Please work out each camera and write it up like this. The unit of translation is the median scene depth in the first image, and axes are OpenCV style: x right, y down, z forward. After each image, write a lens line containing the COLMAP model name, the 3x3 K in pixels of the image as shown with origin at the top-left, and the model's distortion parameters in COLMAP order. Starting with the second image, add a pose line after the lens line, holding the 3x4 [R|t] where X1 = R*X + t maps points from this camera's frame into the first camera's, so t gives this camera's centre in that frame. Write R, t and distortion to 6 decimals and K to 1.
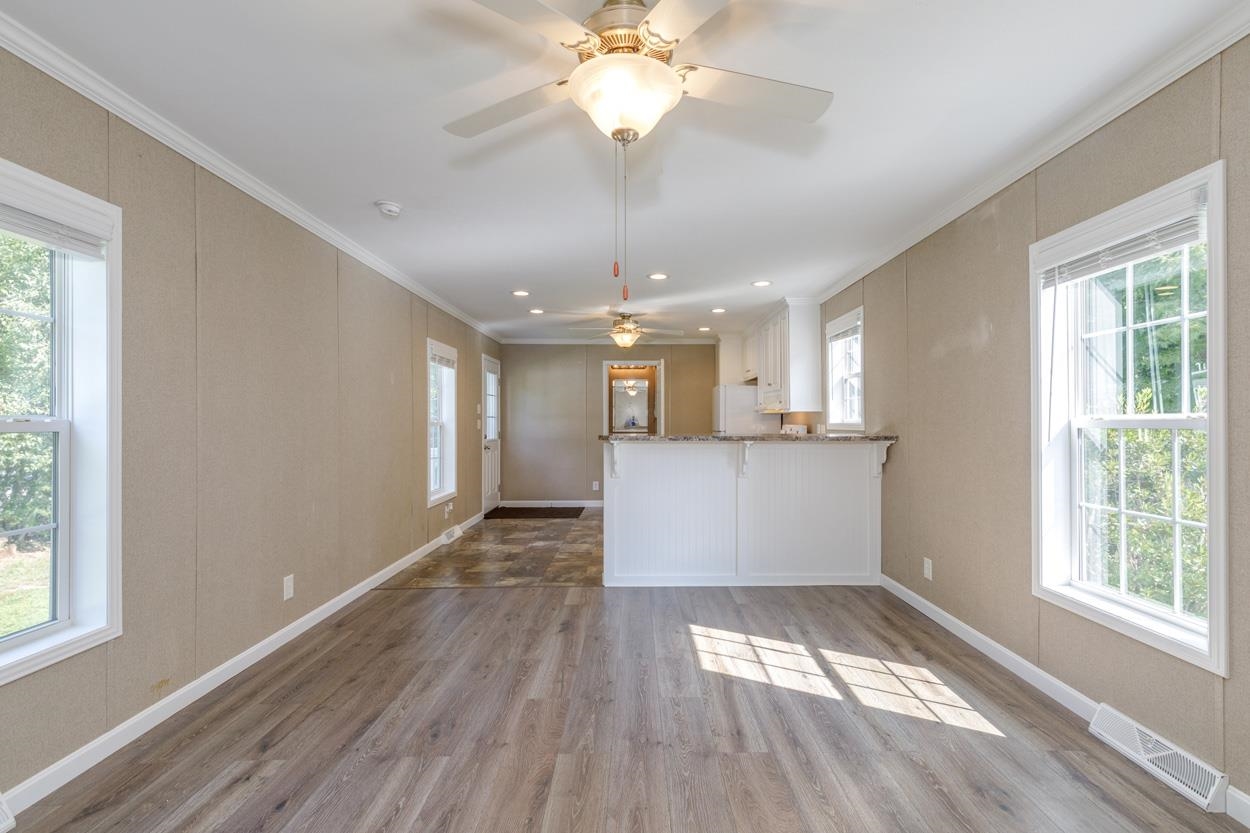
lens RADIAL K [[568.2, 0, 641.9], [0, 568.2, 425.1], [0, 0, 1]] dist [0.006378, -0.001513]
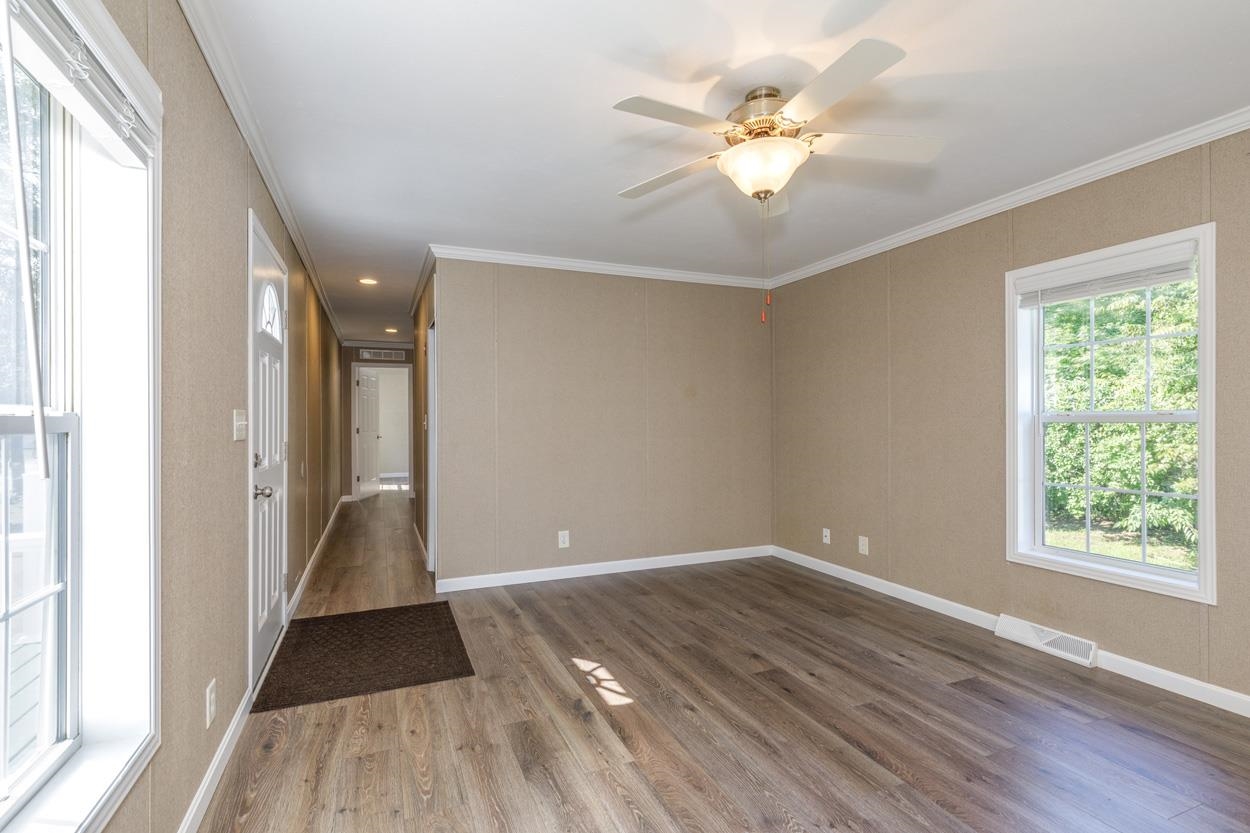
lens RADIAL K [[568.2, 0, 613.3], [0, 568.2, 423.9], [0, 0, 1]] dist [0.006378, -0.001513]
pose [[-0.931742, 0.009730, -0.362990, 0.327207], [0.006697, 0.999931, 0.009612, -0.003848], [0.363058, 0.006525, -0.931744, 0.895606]]
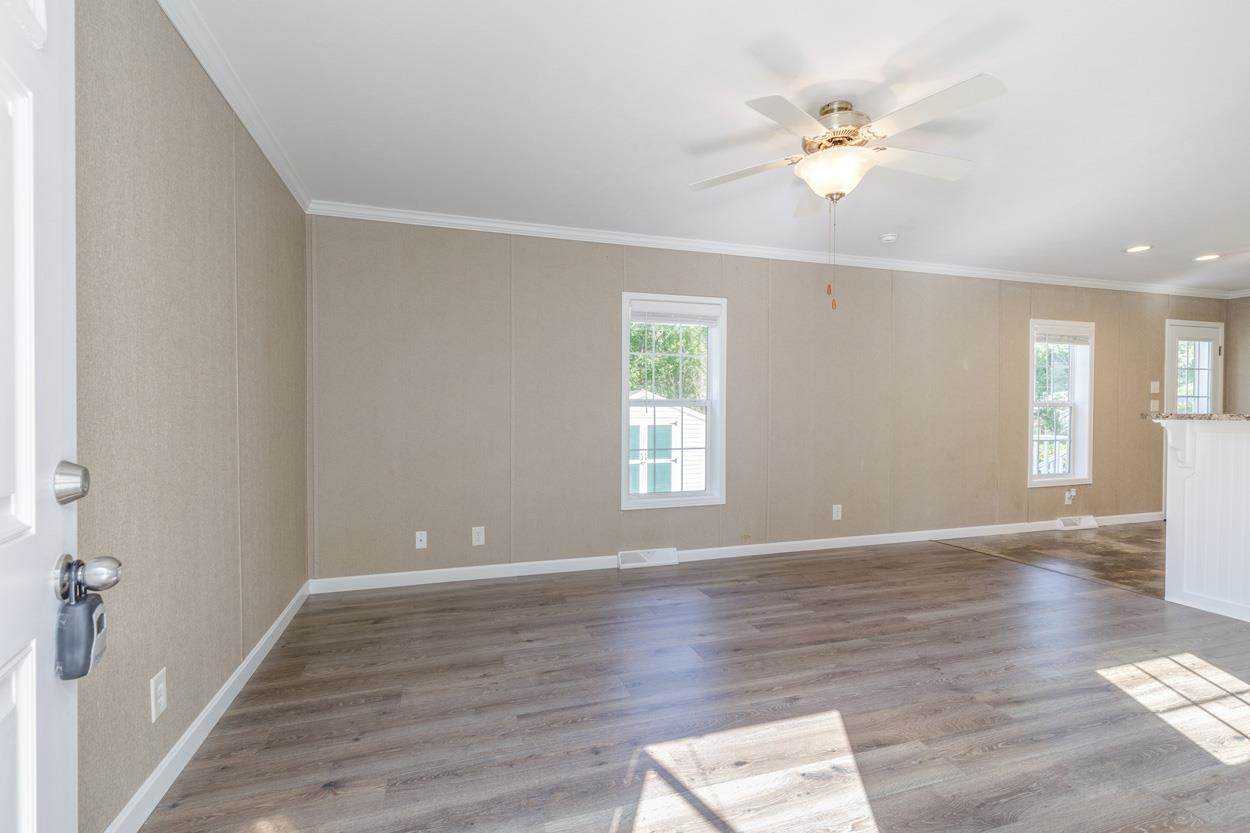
lens RADIAL K [[561.0, 0, 617.5], [0, 561.0, 425.6], [0, 0, 1]] dist [0.004187, -0.000649]
pose [[0.279677, 0.023048, -0.959817, 0.519470], [-0.002473, 0.999726, 0.023286, 0.019140], [0.960091, -0.004139, 0.279657, 0.027520]]
